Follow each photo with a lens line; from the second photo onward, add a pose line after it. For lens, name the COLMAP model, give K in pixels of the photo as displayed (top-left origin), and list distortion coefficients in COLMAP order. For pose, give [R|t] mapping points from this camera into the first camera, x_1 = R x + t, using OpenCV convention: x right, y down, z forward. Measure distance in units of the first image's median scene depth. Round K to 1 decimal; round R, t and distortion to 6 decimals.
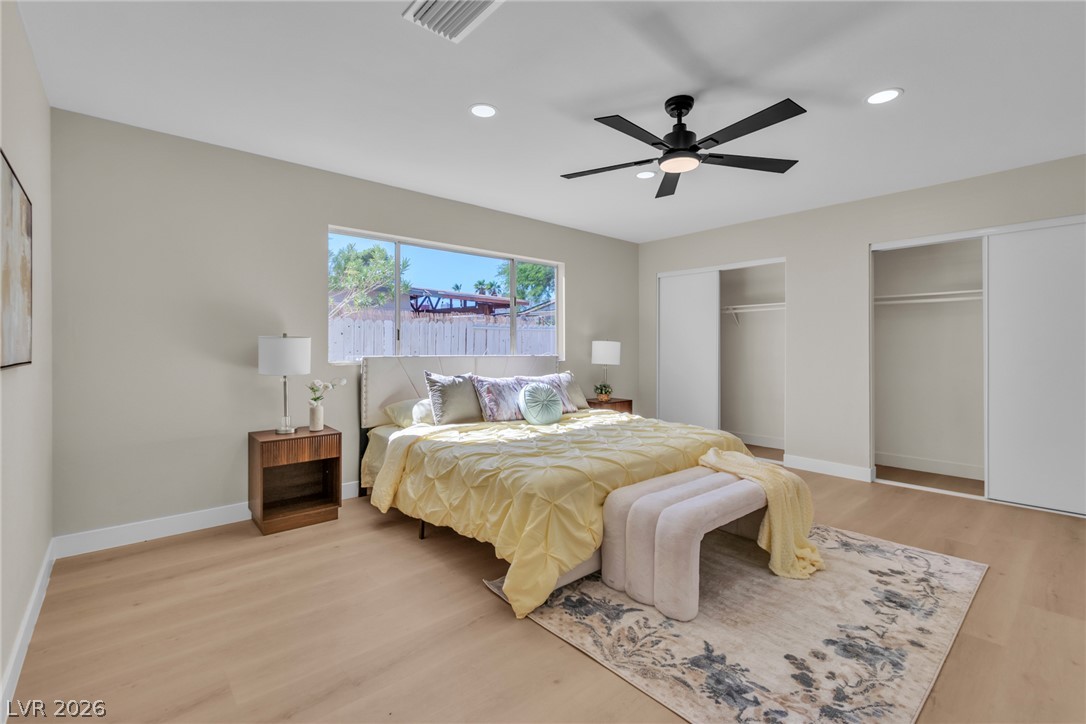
lens RADIAL K [[482.5, 0, 547.2], [0, 482.5, 353.0], [0, 0, 1]] dist [-0.000032, 0.000006]
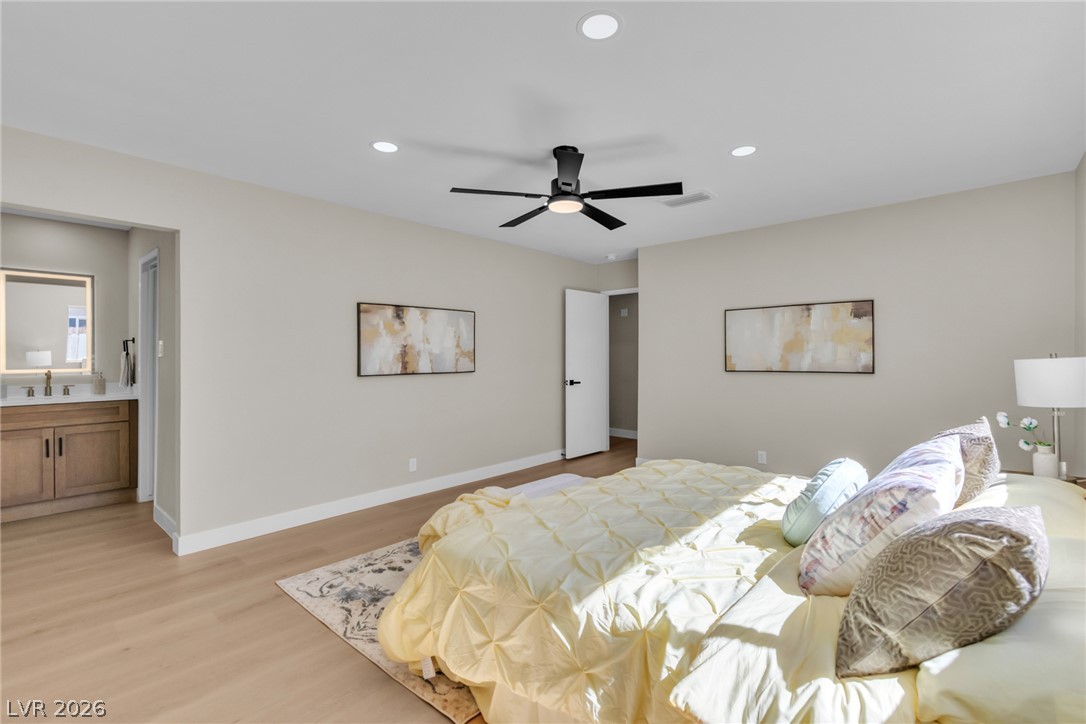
lens RADIAL K [[482.5, 0, 547.2], [0, 482.5, 353.0], [0, 0, 1]] dist [-0.000032, 0.000006]
pose [[-0.992360, 0.003121, -0.123333, 0.471855], [0.003758, 0.999981, -0.004935, -0.044668], [0.123315, -0.005361, -0.992353, 2.154937]]
